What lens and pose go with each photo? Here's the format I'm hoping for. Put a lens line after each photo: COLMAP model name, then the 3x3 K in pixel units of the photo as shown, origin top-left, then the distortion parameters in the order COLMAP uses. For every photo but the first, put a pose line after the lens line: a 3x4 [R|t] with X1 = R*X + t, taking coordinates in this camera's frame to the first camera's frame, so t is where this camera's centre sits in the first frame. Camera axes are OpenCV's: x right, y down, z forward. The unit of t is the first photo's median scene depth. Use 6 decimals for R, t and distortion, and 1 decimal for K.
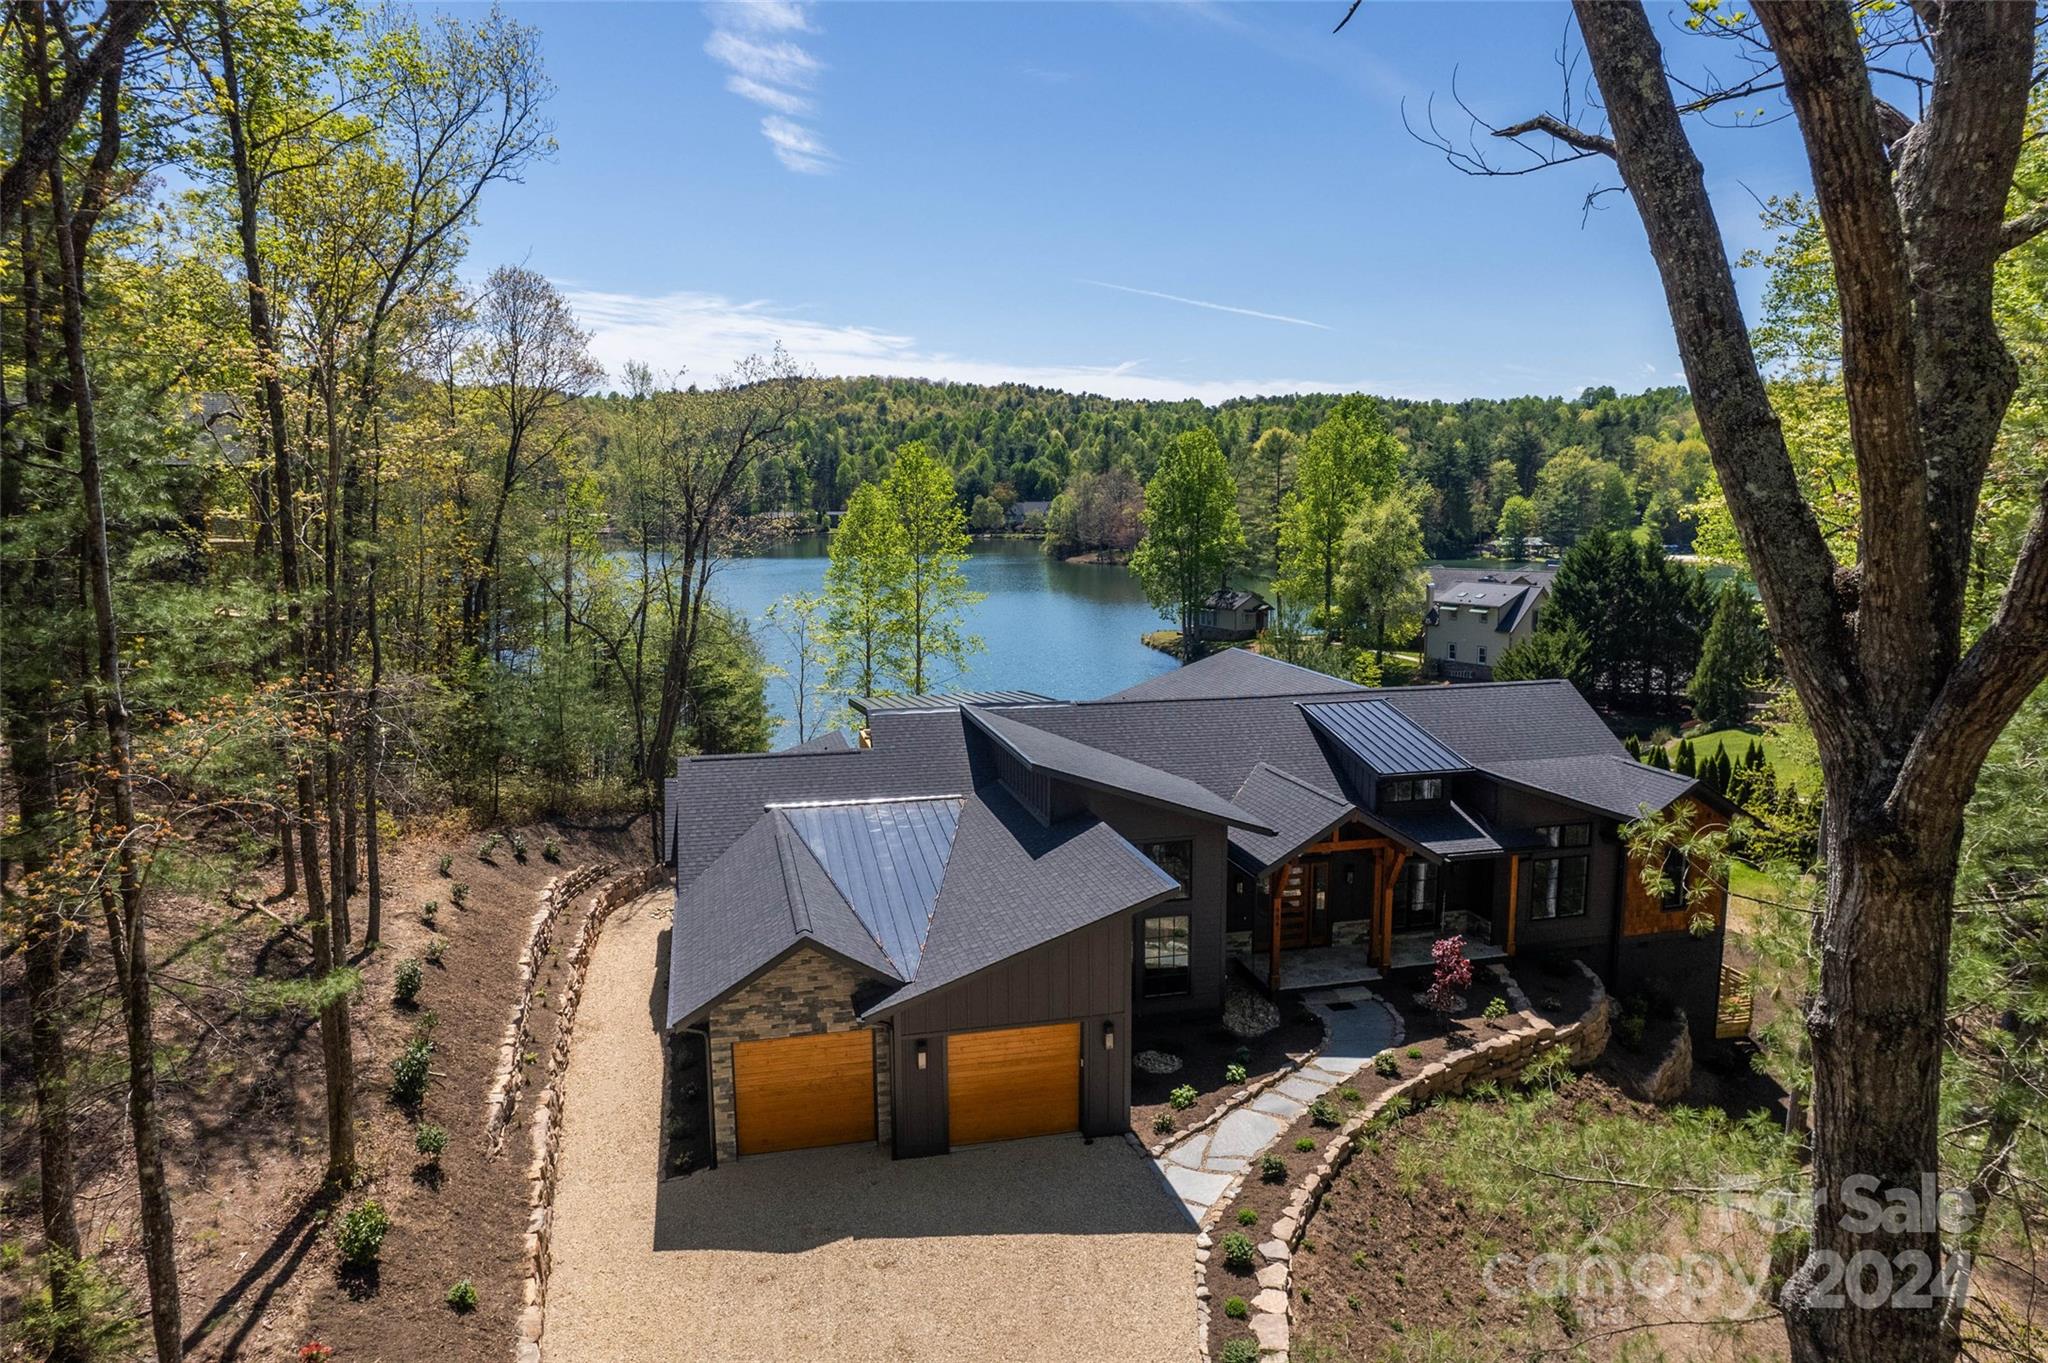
lens RADIAL K [[1304.1, 0, 1033.0], [0, 1304.1, 677.9], [0, 0, 1]] dist [-0.077269, 0.065291]
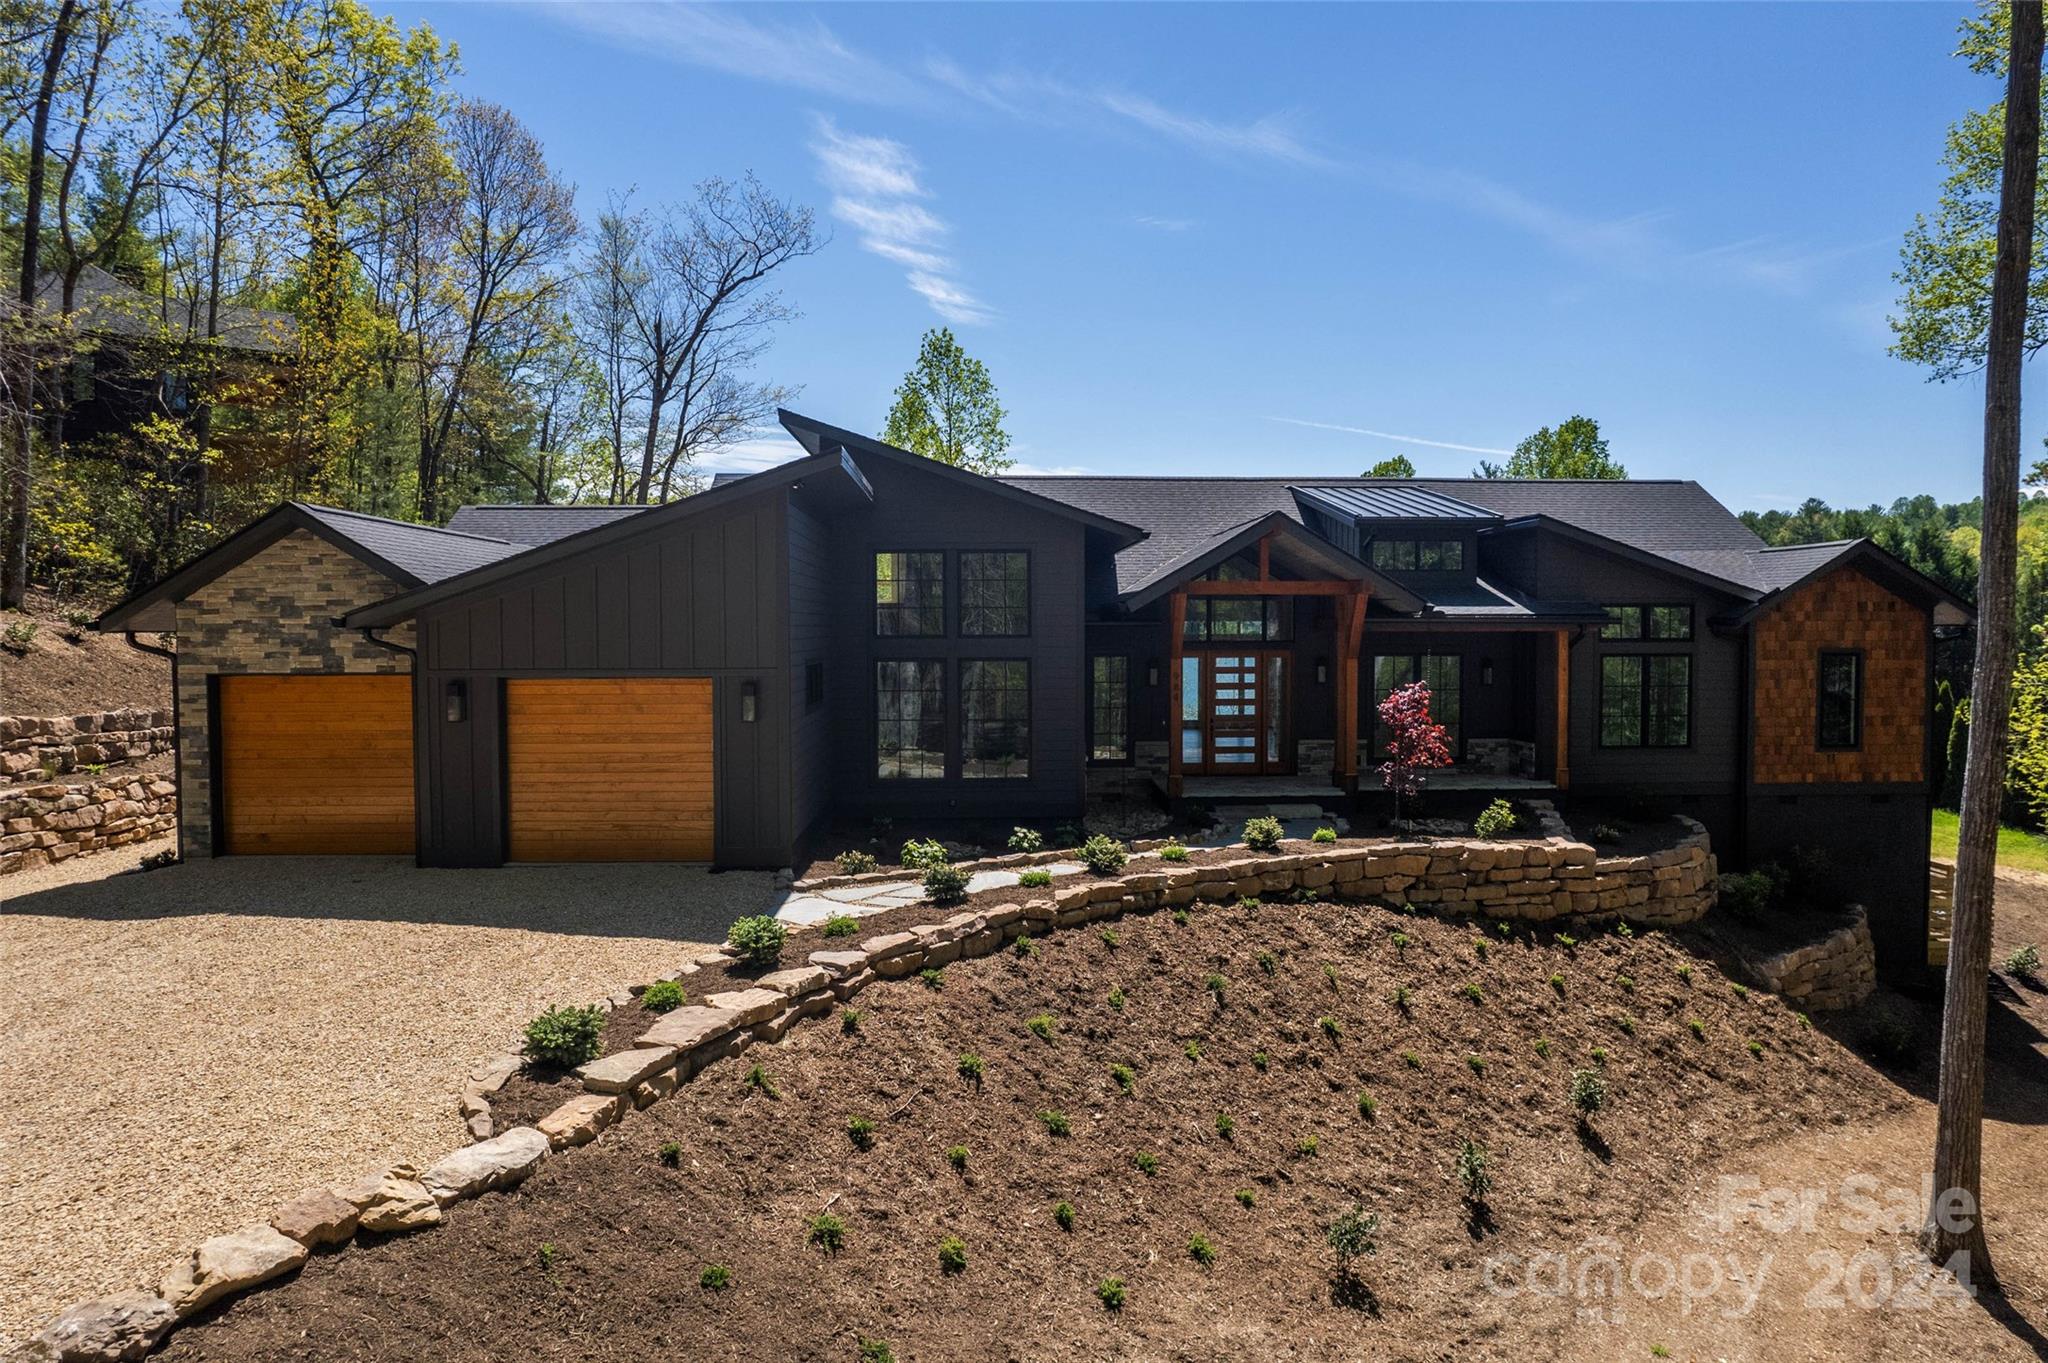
lens RADIAL K [[1304.1, 0, 1033.0], [0, 1304.1, 677.9], [0, 0, 1]] dist [-0.077269, 0.065291]
pose [[0.980190, 0.010109, -0.197799, 0.319709], [-0.030156, 0.994670, -0.098603, 0.319286], [0.195748, 0.102614, 0.975271, 0.391476]]
